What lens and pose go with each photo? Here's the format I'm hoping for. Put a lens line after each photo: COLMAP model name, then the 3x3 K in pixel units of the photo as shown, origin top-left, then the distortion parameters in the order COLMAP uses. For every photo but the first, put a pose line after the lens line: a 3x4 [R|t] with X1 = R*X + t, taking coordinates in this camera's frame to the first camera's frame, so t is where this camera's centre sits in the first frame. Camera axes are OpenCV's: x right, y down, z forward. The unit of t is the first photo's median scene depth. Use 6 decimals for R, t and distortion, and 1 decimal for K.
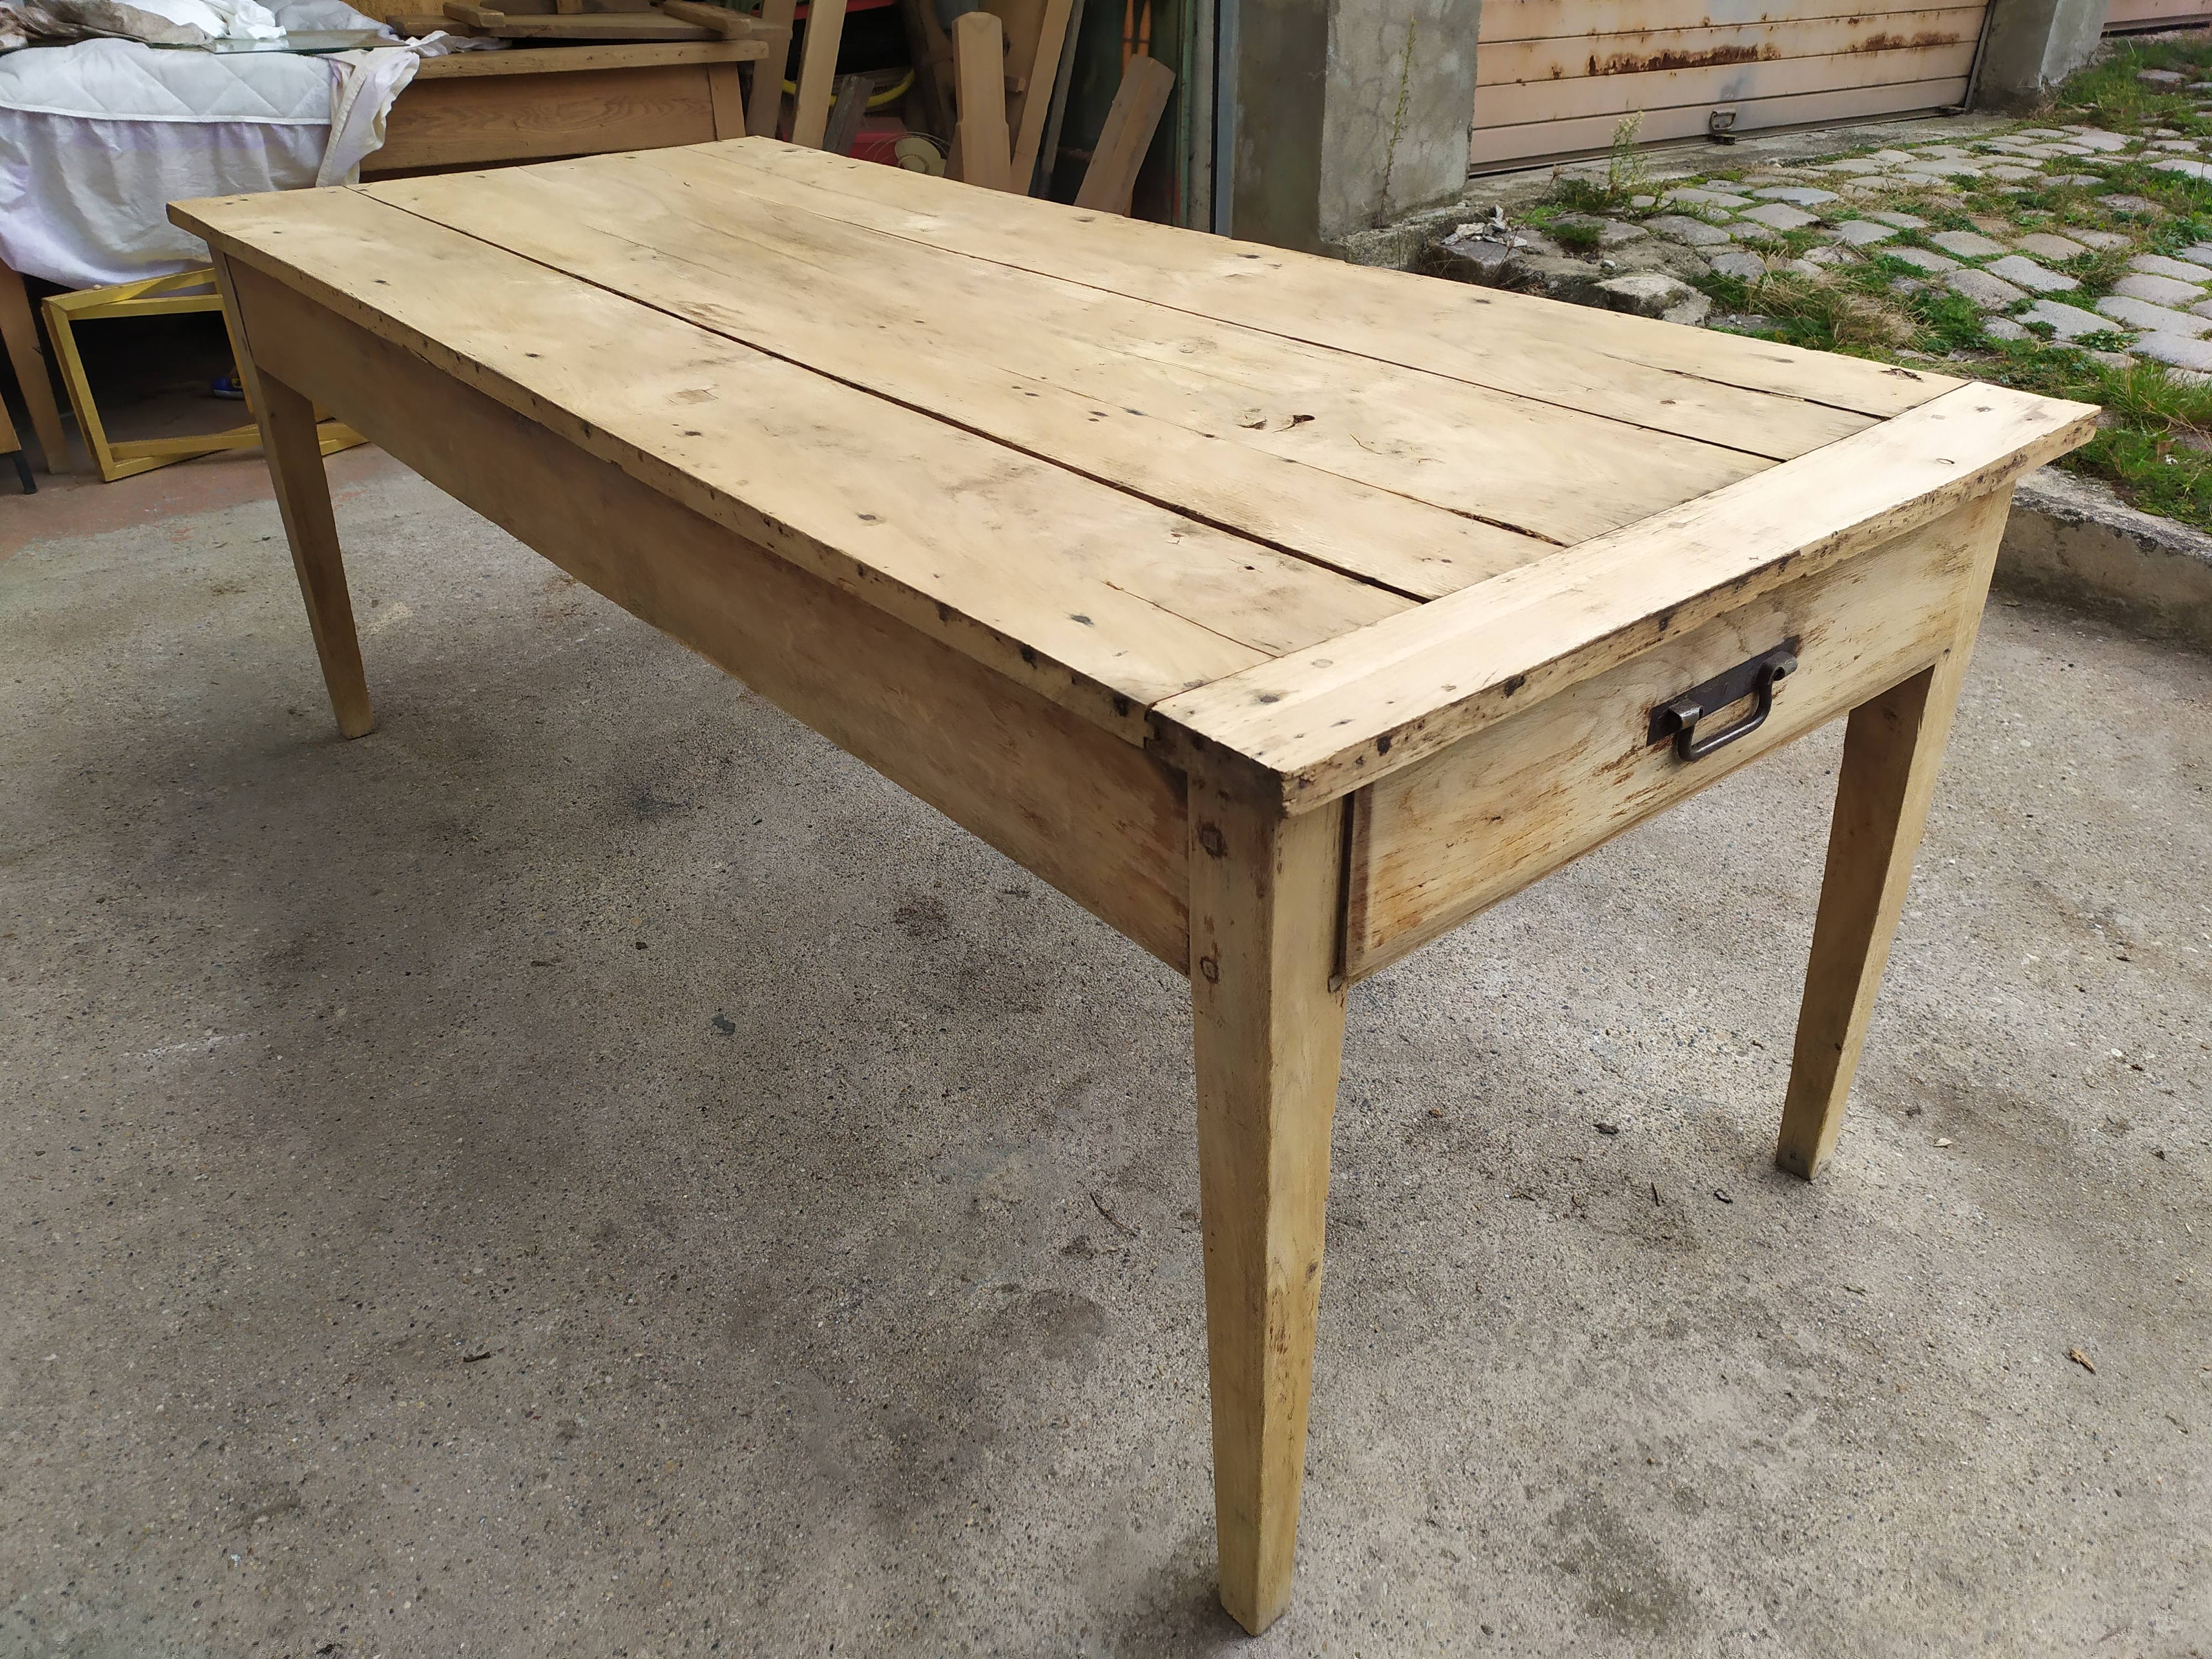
lens RADIAL K [[1678.3, 0, 1099.8], [0, 1678.3, 828.9], [0, 0, 1]] dist [0.047710, -0.050888]
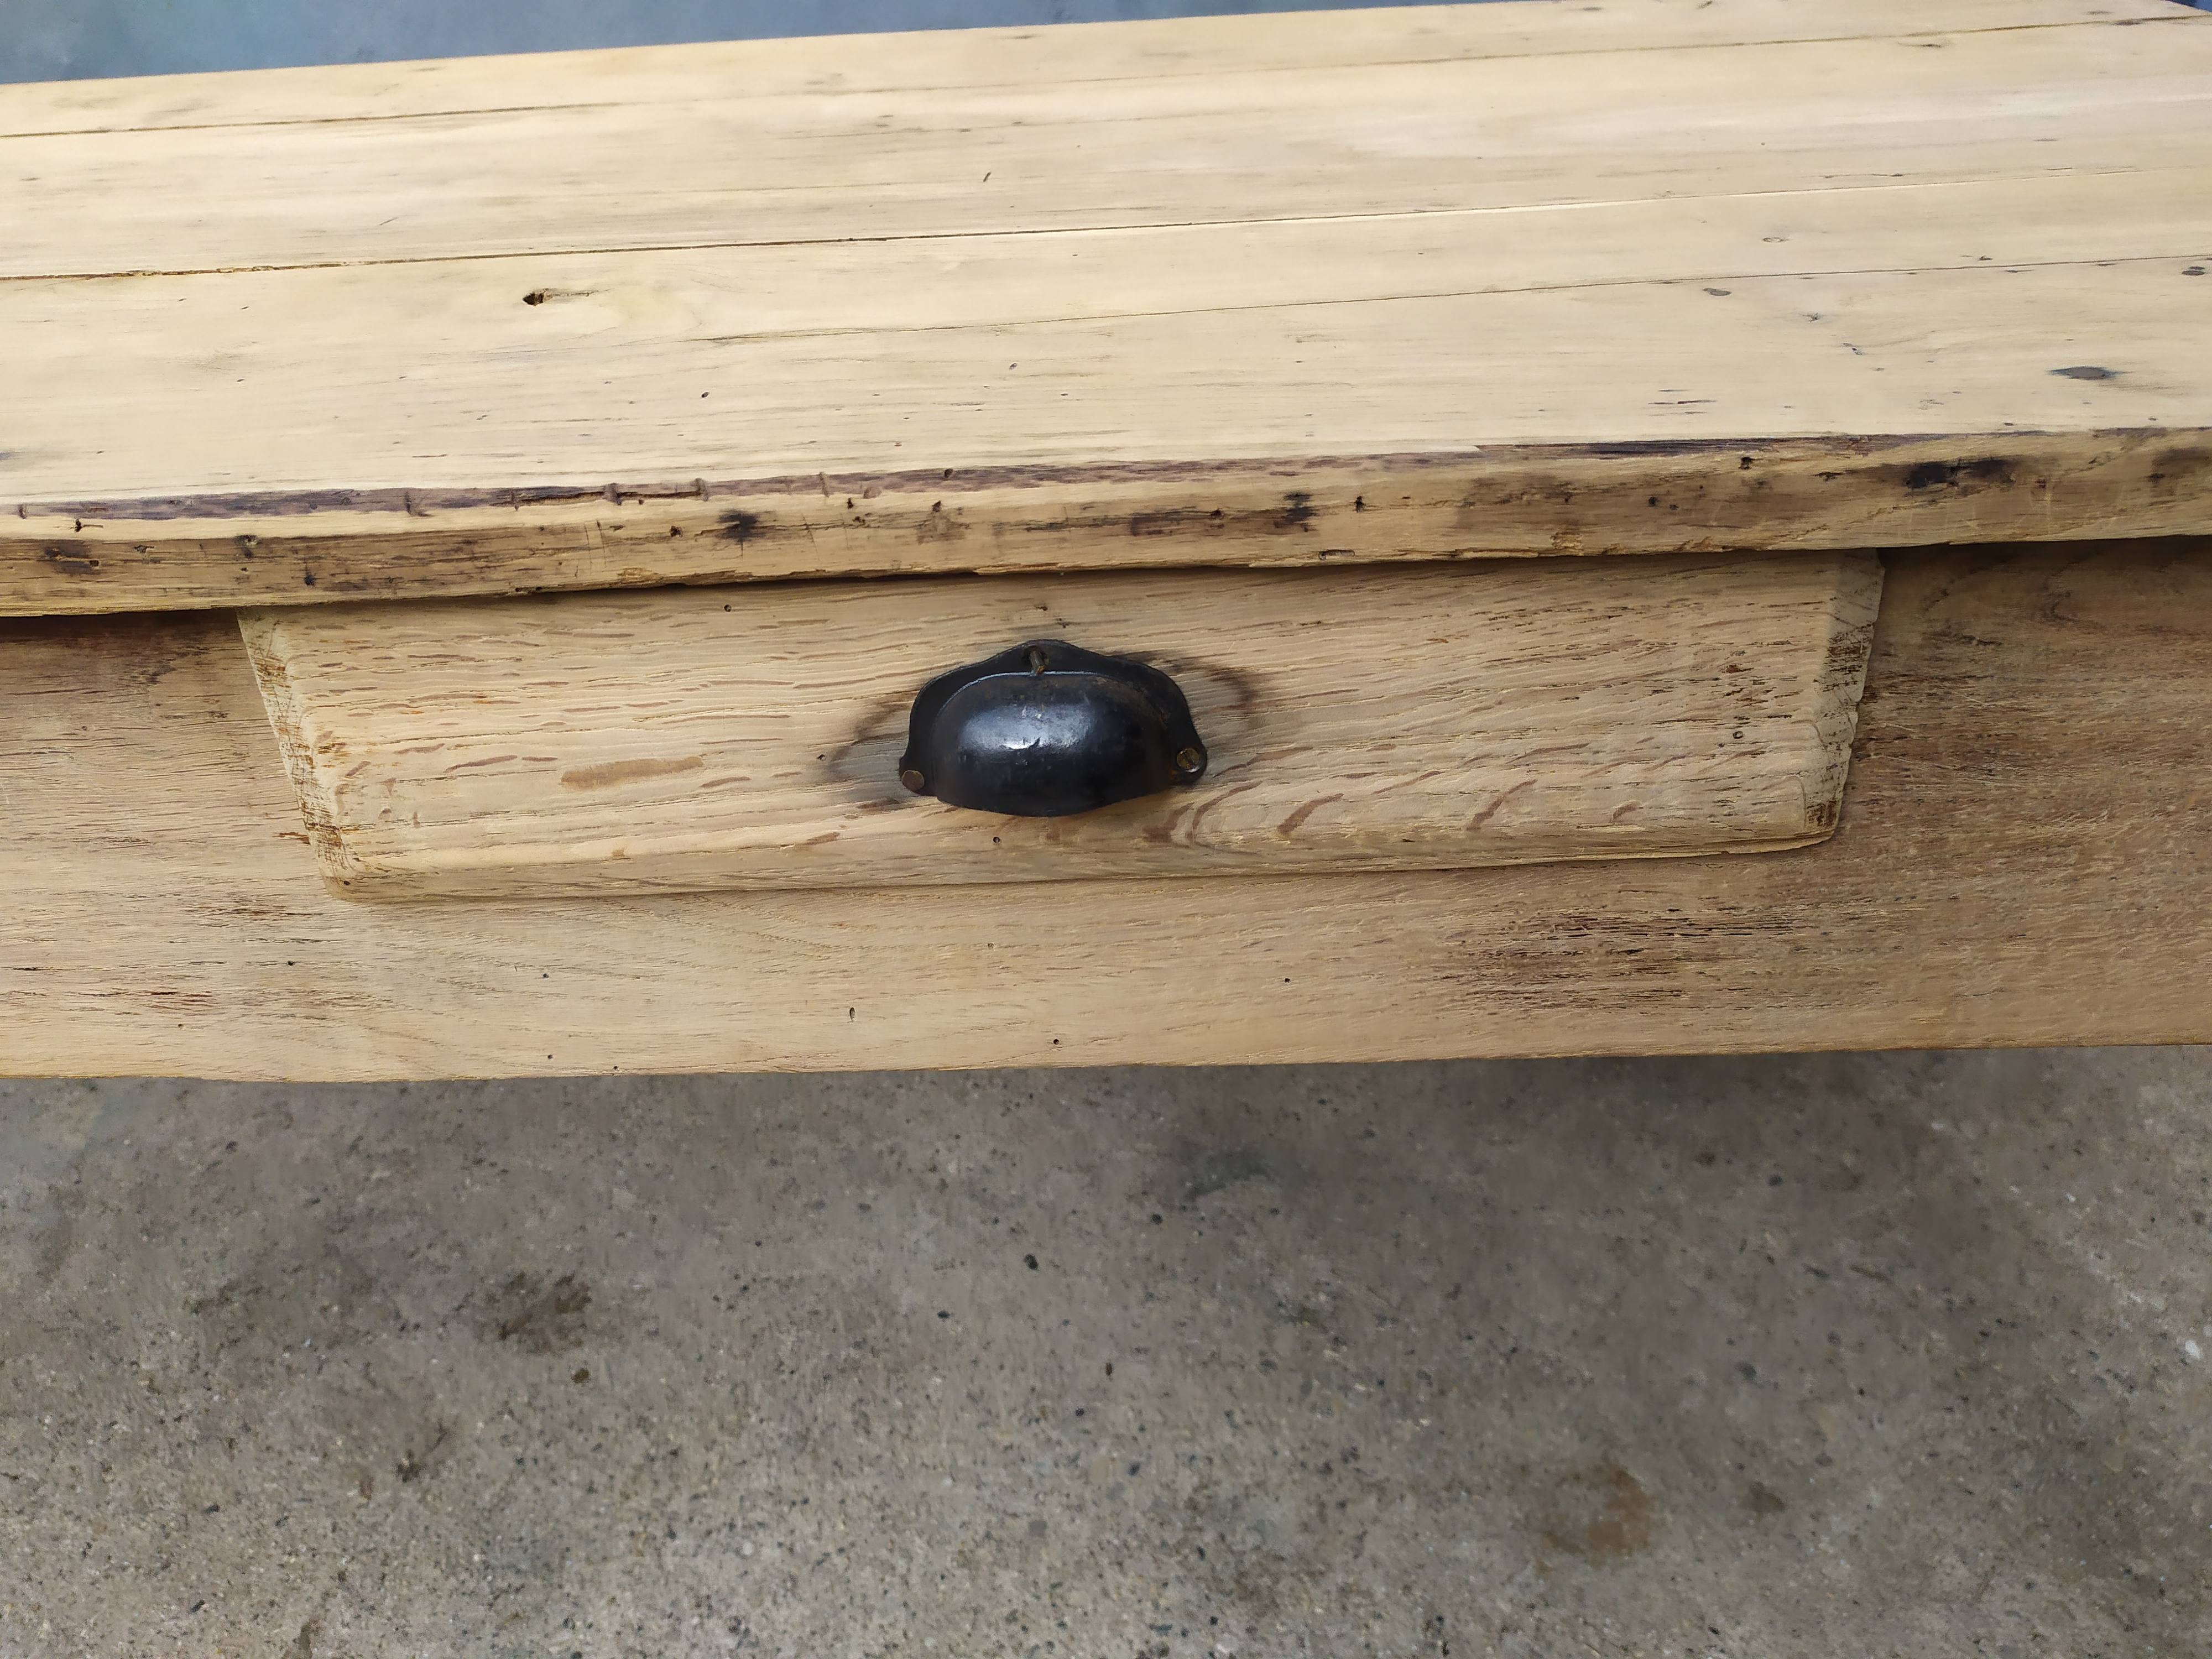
lens RADIAL K [[1678.3, 0, 1126.2], [0, 1678.3, 806.6], [0, 0, 1]] dist [0.047710, -0.050888]
pose [[-0.657692, 0.422843, -0.623414, 0.065487], [-0.324267, 0.588066, 0.740965, -0.775499], [0.679920, 0.689480, -0.249652, 1.700048]]
